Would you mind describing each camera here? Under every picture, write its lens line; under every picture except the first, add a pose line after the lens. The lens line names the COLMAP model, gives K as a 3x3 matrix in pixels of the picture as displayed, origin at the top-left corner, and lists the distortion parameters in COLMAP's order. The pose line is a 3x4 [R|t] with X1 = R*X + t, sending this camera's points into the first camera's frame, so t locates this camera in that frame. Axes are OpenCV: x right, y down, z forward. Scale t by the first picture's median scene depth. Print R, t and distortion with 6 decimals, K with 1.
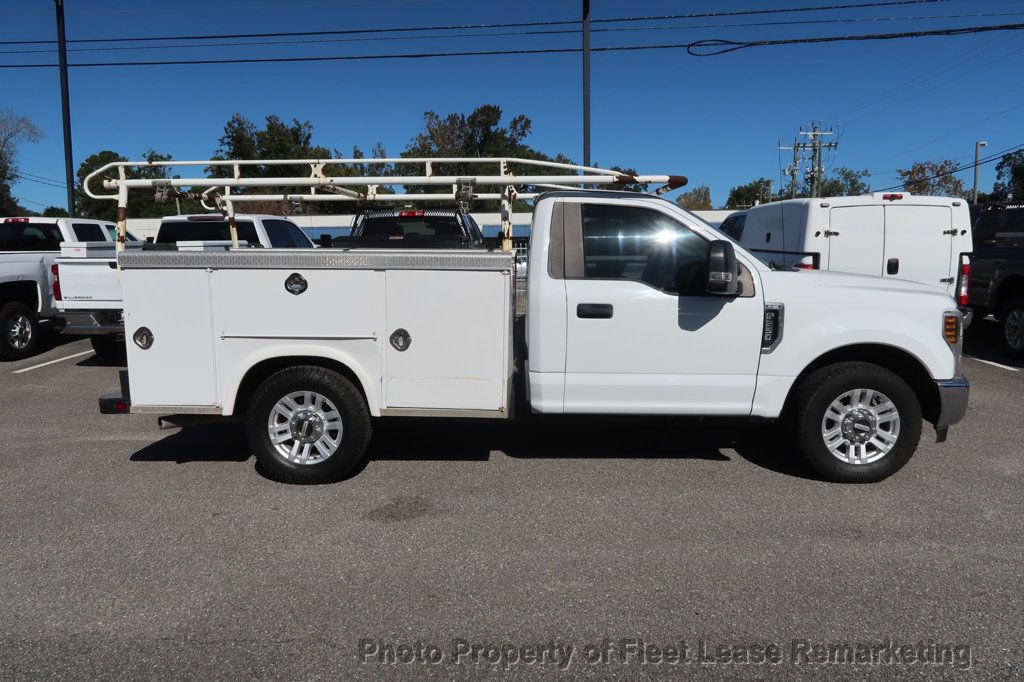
lens RADIAL K [[709.9, 0, 507.6], [0, 709.9, 340.8], [0, 0, 1]] dist [-0.031003, 0.014558]
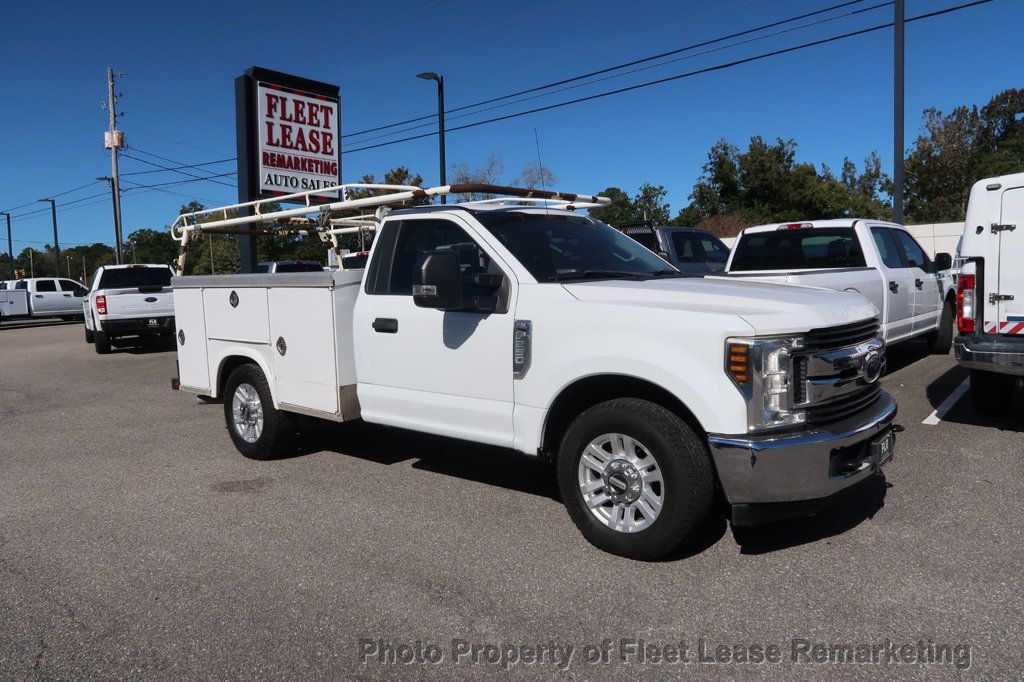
lens RADIAL K [[709.9, 0, 506.7], [0, 709.9, 340.6], [0, 0, 1]] dist [-0.031003, 0.014558]
pose [[0.775223, 0.035638, -0.630681, 0.760755], [-0.055131, 0.998415, -0.011349, -0.015155], [0.629277, 0.043568, 0.775959, 0.269679]]
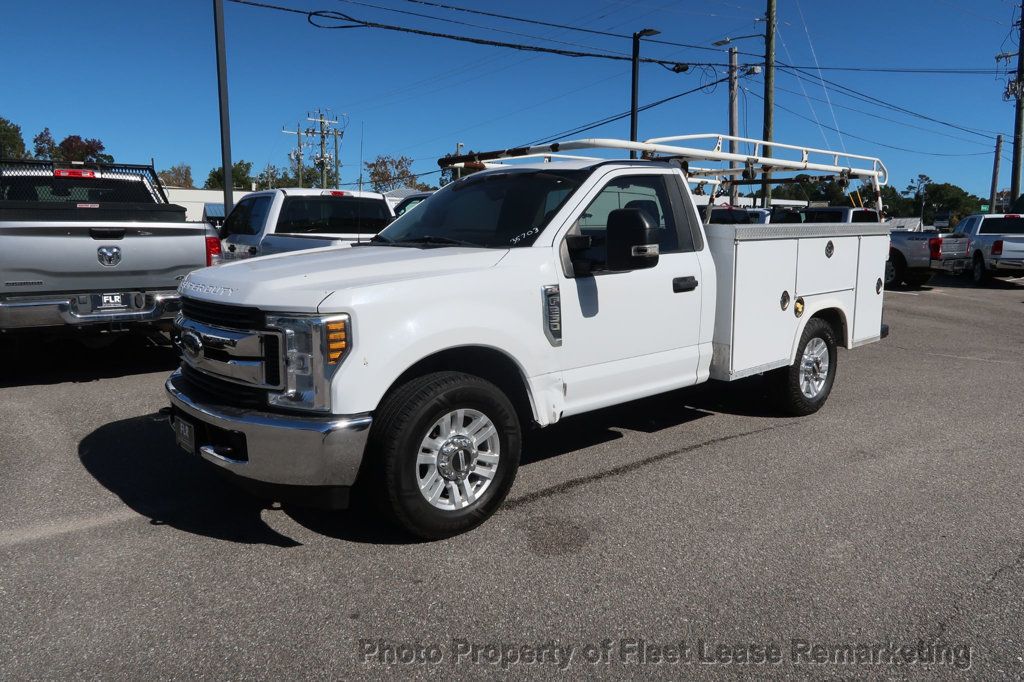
lens RADIAL K [[709.9, 0, 510.5], [0, 709.9, 342.9], [0, 0, 1]] dist [-0.031003, 0.014558]
pose [[0.756620, -0.085754, 0.648207, -0.560692], [0.069156, 0.996297, 0.051083, -0.022729], [-0.650187, 0.006177, 0.759749, 0.325588]]
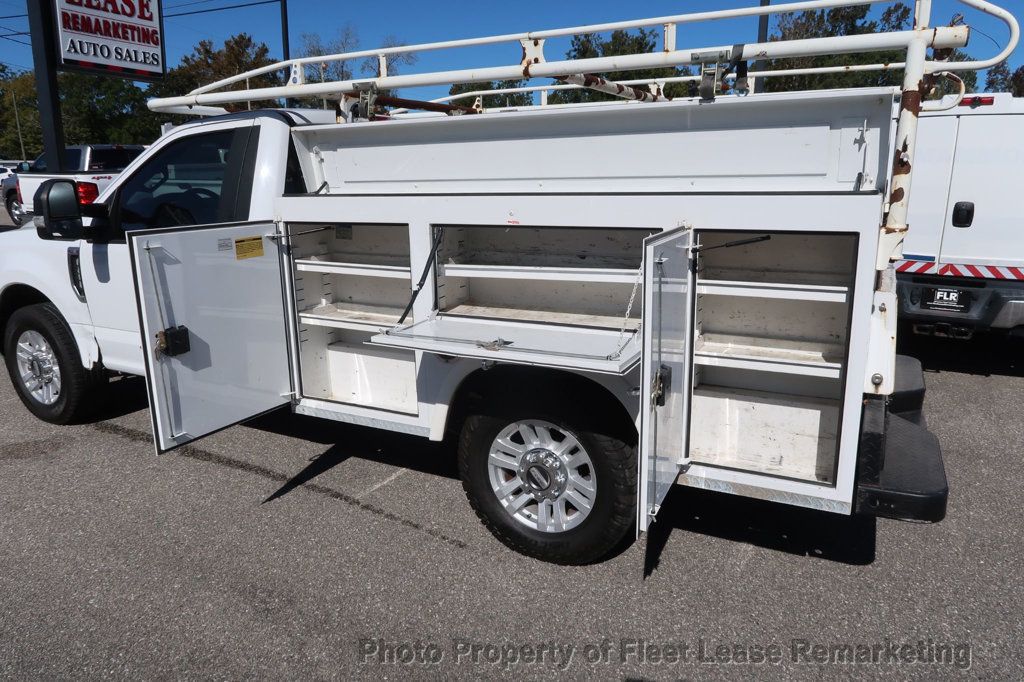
lens RADIAL K [[709.9, 0, 507.8], [0, 709.9, 340.2], [0, 0, 1]] dist [-0.031003, 0.014558]
pose [[0.882294, 0.119918, -0.455167, 0.710960], [-0.065778, 0.988926, 0.133039, -0.074133], [0.466081, -0.087440, 0.880411, 0.357246]]
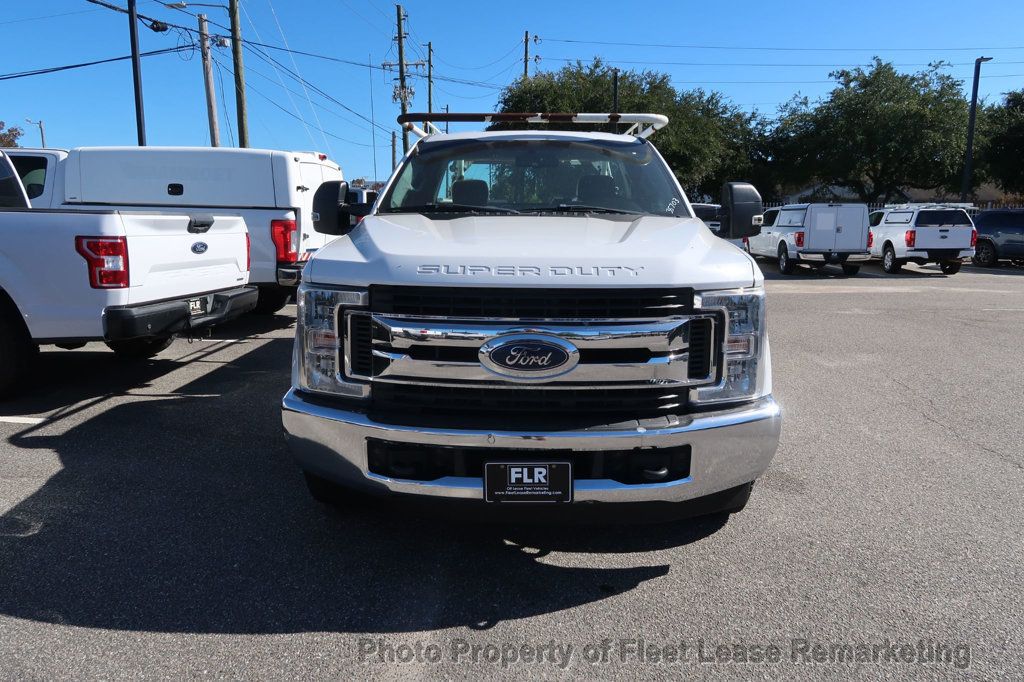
lens RADIAL K [[709.9, 0, 512.3], [0, 709.9, 340.8], [0, 0, 1]] dist [-0.031003, 0.014558]
pose [[0.027501, -0.158621, 0.986956, -0.815889], [0.118586, 0.980875, 0.154340, -0.088663], [-0.992563, 0.112795, 0.045785, 1.004783]]
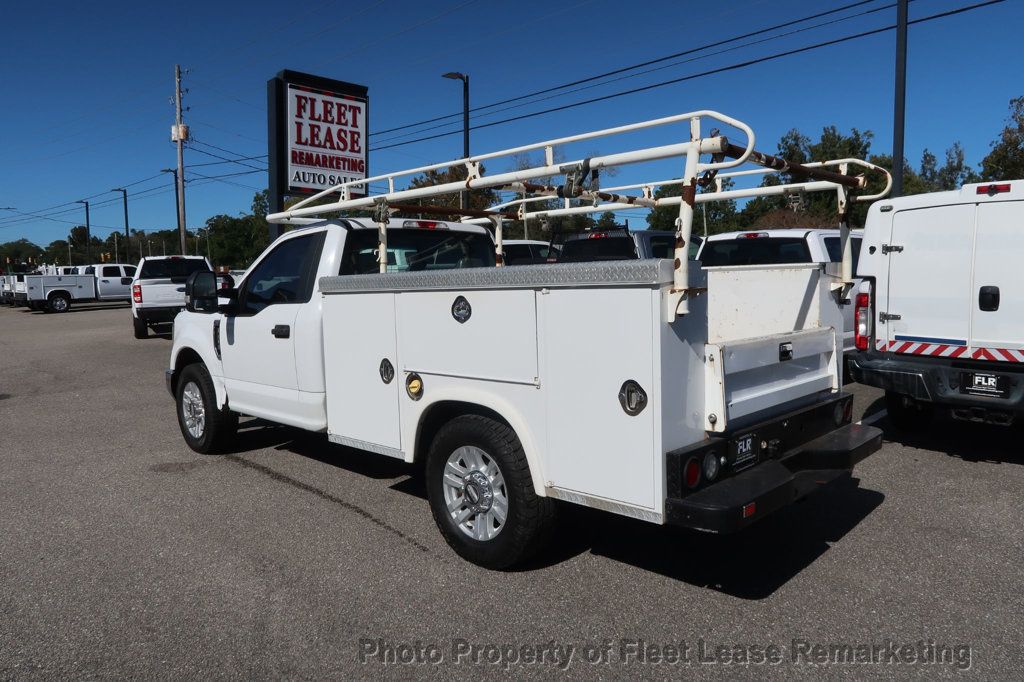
lens RADIAL K [[709.9, 0, 509.0], [0, 709.9, 343.0], [0, 0, 1]] dist [-0.031003, 0.014558]
pose [[0.714185, 0.067334, -0.696711, 0.994742], [-0.081575, 0.996586, 0.012694, -0.055789], [0.695187, 0.047768, 0.717240, 0.364078]]
